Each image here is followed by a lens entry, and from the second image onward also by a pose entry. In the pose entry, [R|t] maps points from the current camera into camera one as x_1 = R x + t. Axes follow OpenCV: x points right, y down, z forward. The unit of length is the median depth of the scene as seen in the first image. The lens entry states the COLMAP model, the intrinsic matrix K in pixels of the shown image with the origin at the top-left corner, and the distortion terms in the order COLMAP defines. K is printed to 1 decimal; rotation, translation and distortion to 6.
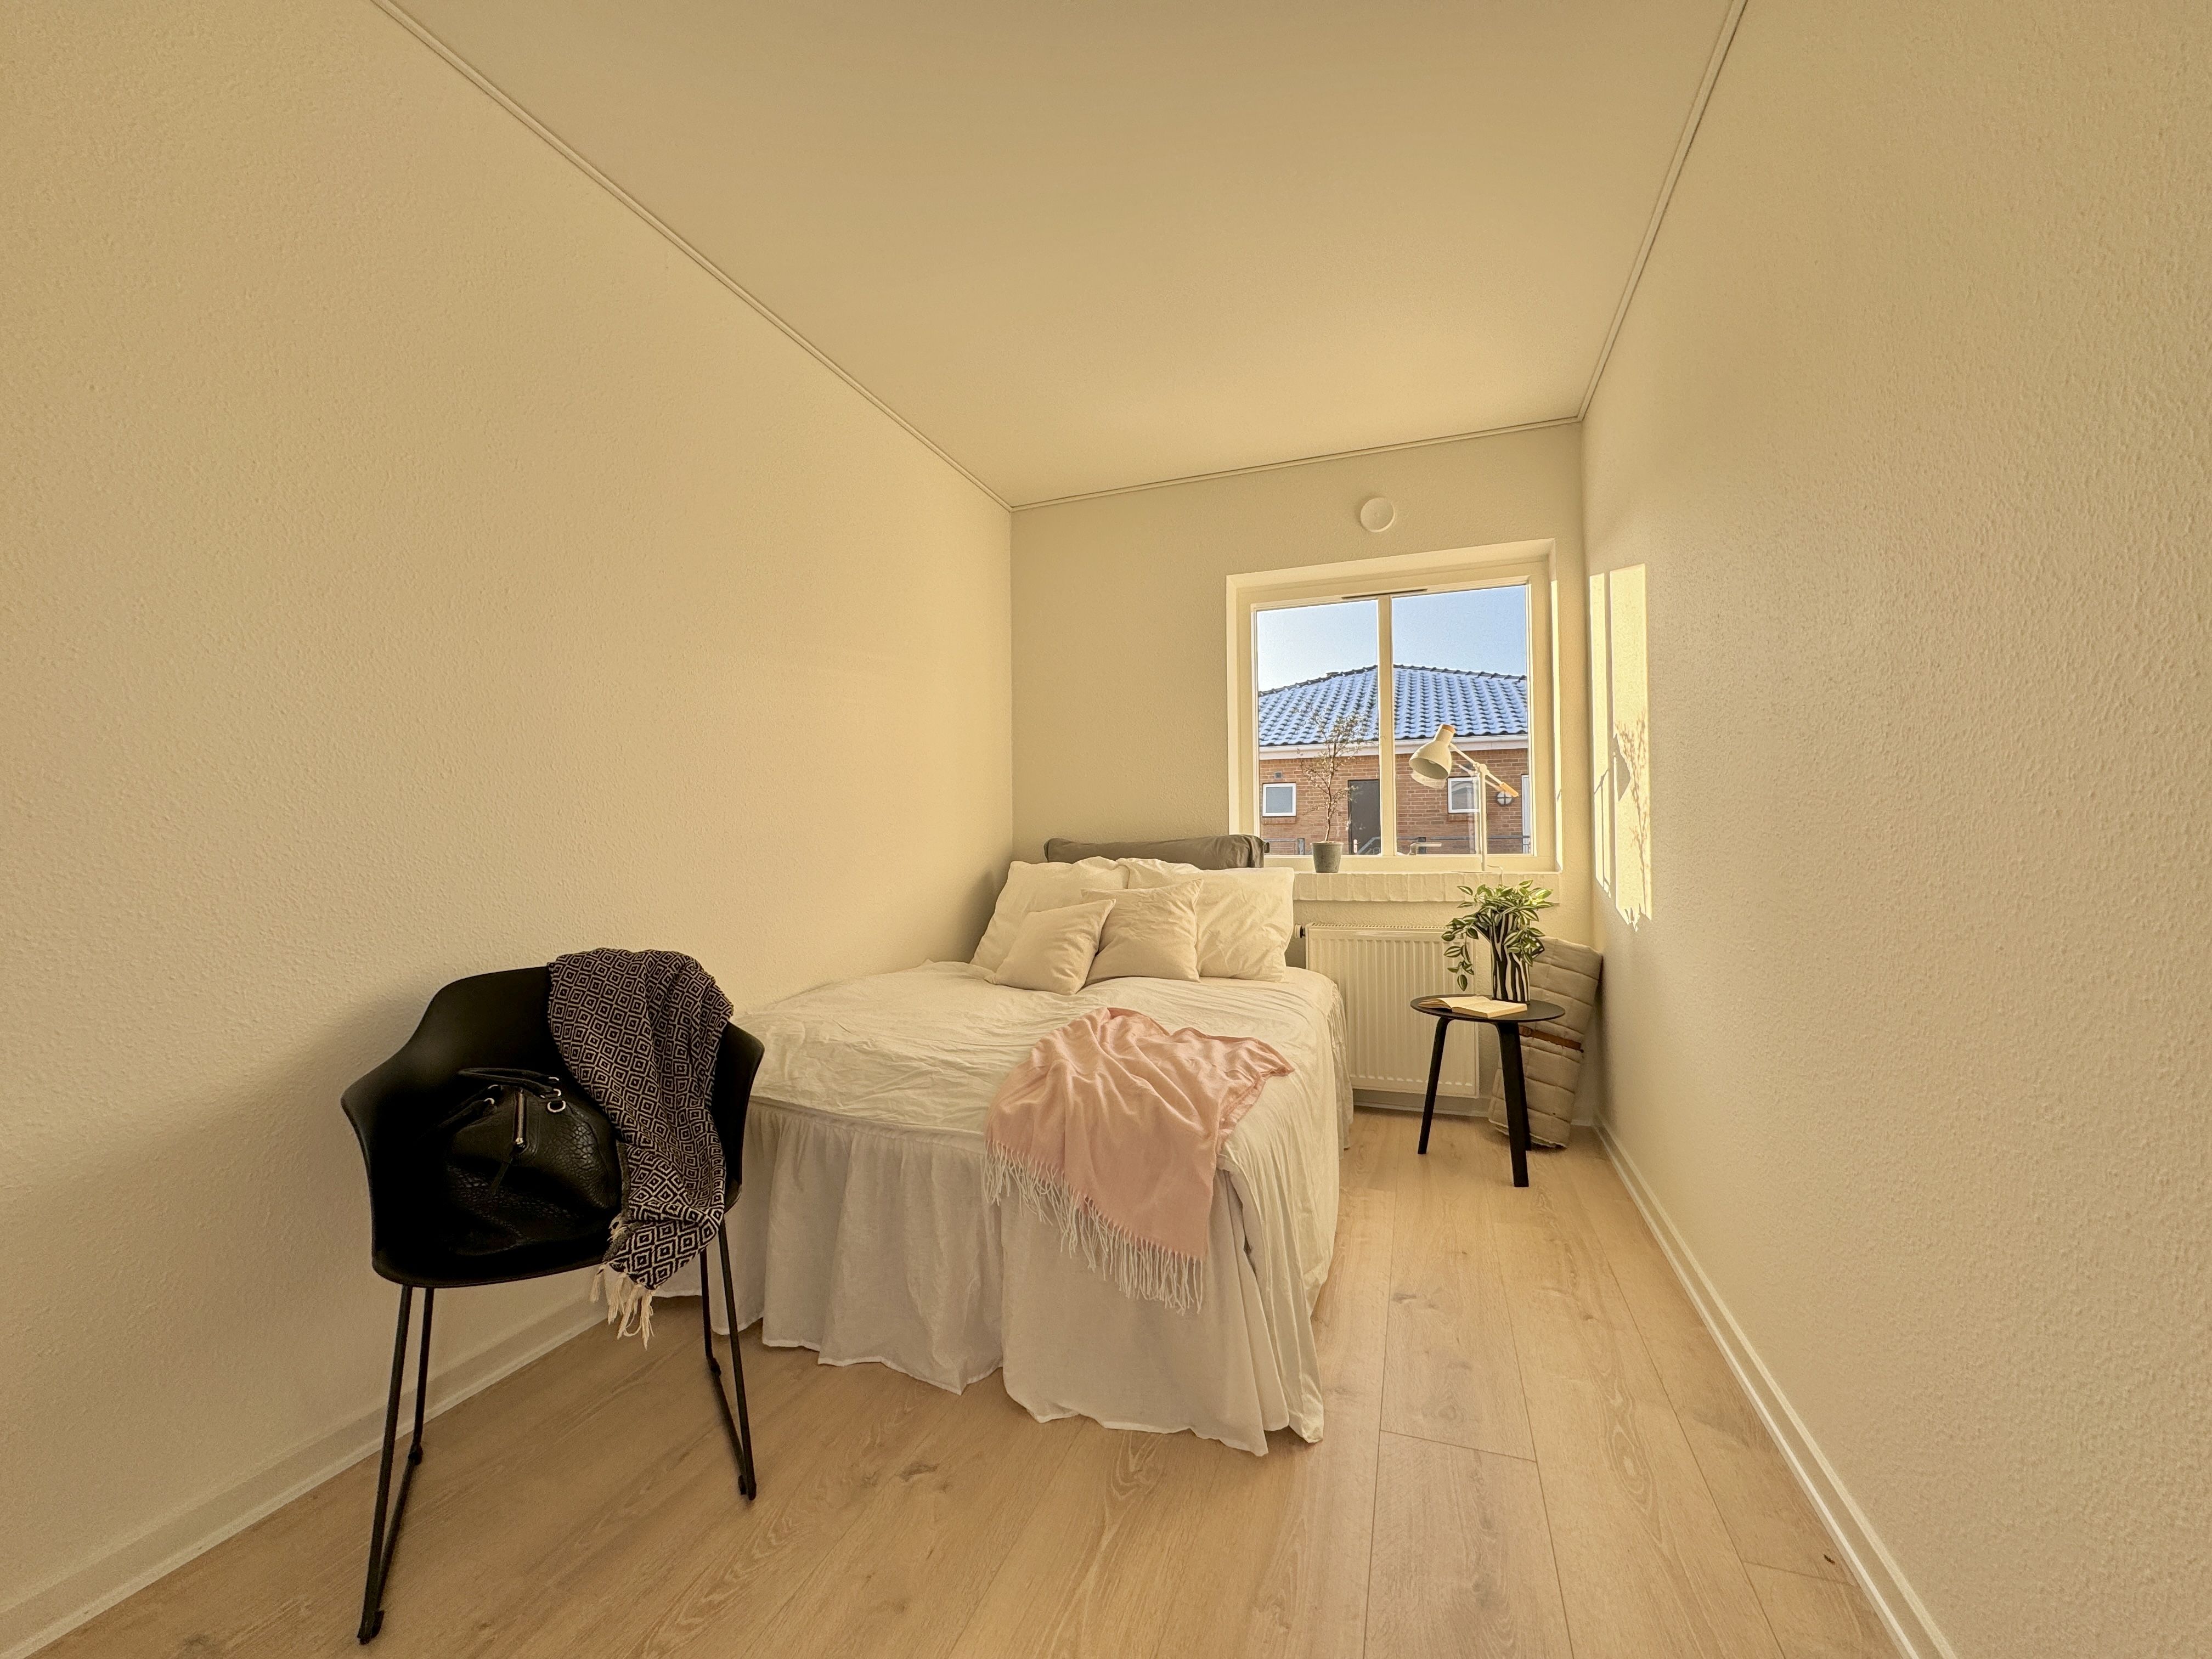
lens RADIAL K [[875.0, 0, 1114.7], [0, 875.0, 842.2], [0, 0, 1]] dist [-0.000179, 0.000135]
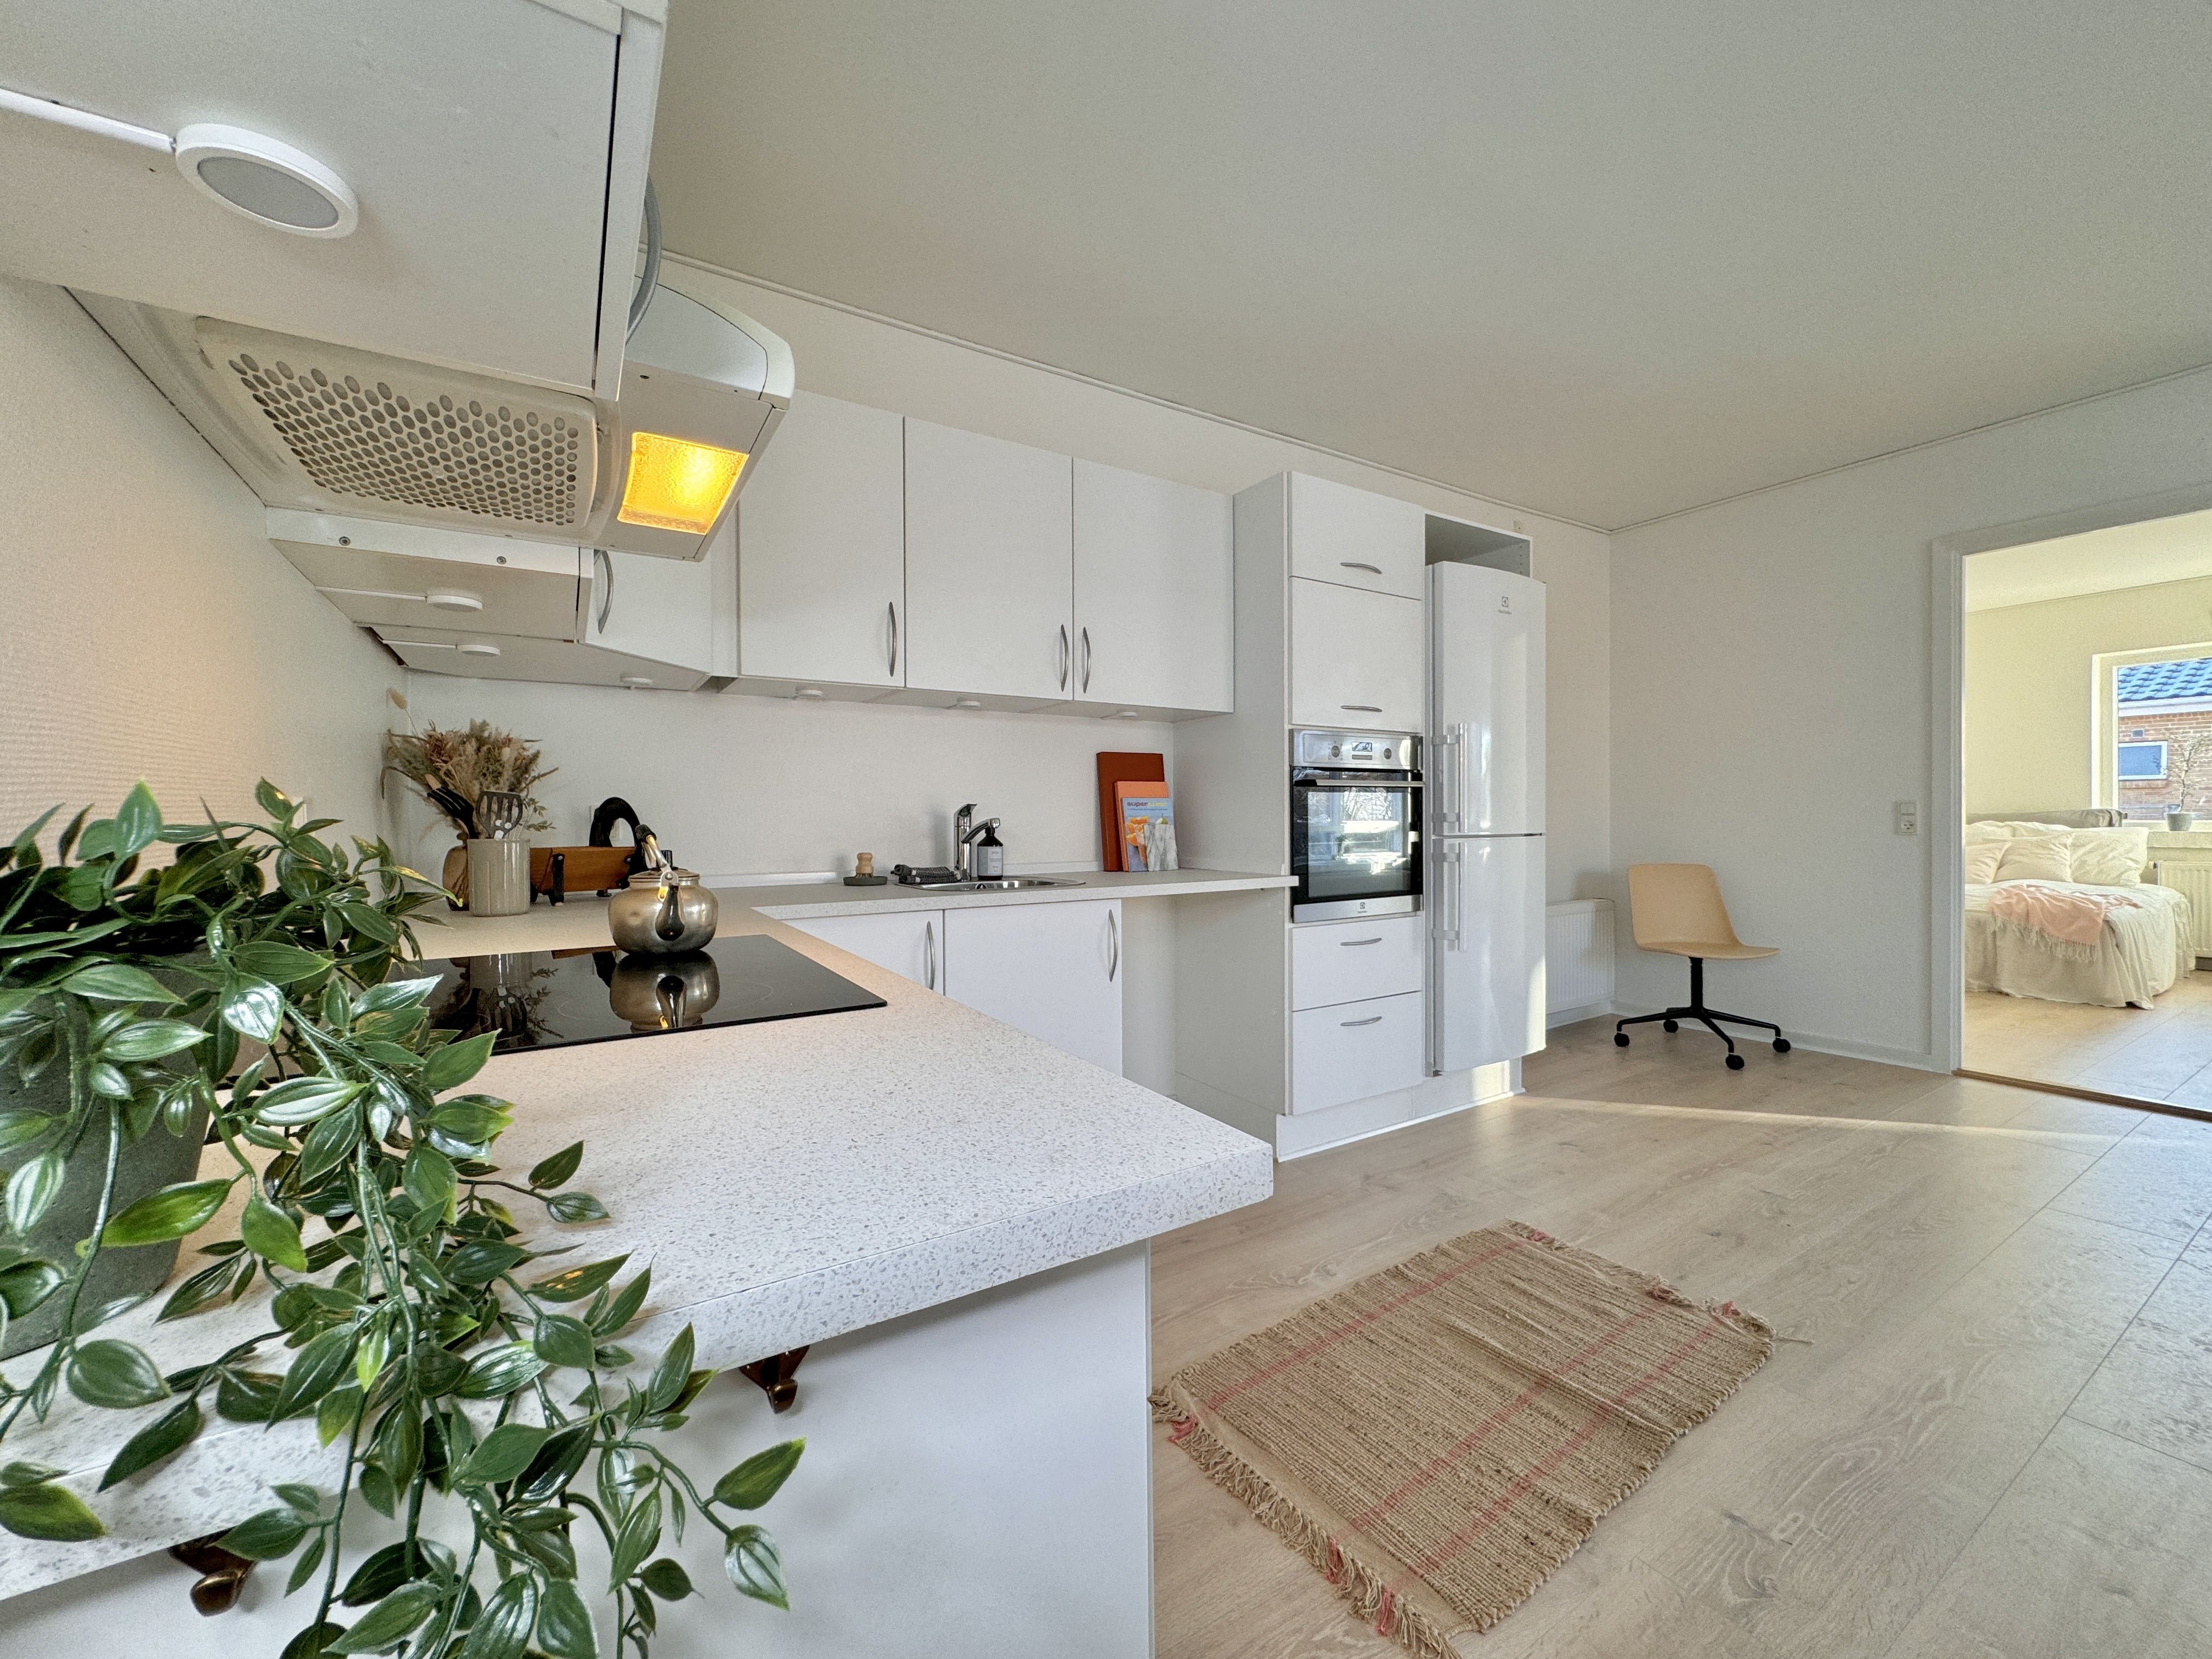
lens RADIAL K [[875.0, 0, 1105.1], [0, 875.0, 829.5], [0, 0, 1]] dist [-0.000179, 0.000135]
pose [[0.776022, 0.007197, -0.630664, -0.338817], [0.008874, 0.999711, 0.022328, -0.026558], [0.630643, -0.022923, 0.775735, -1.824752]]
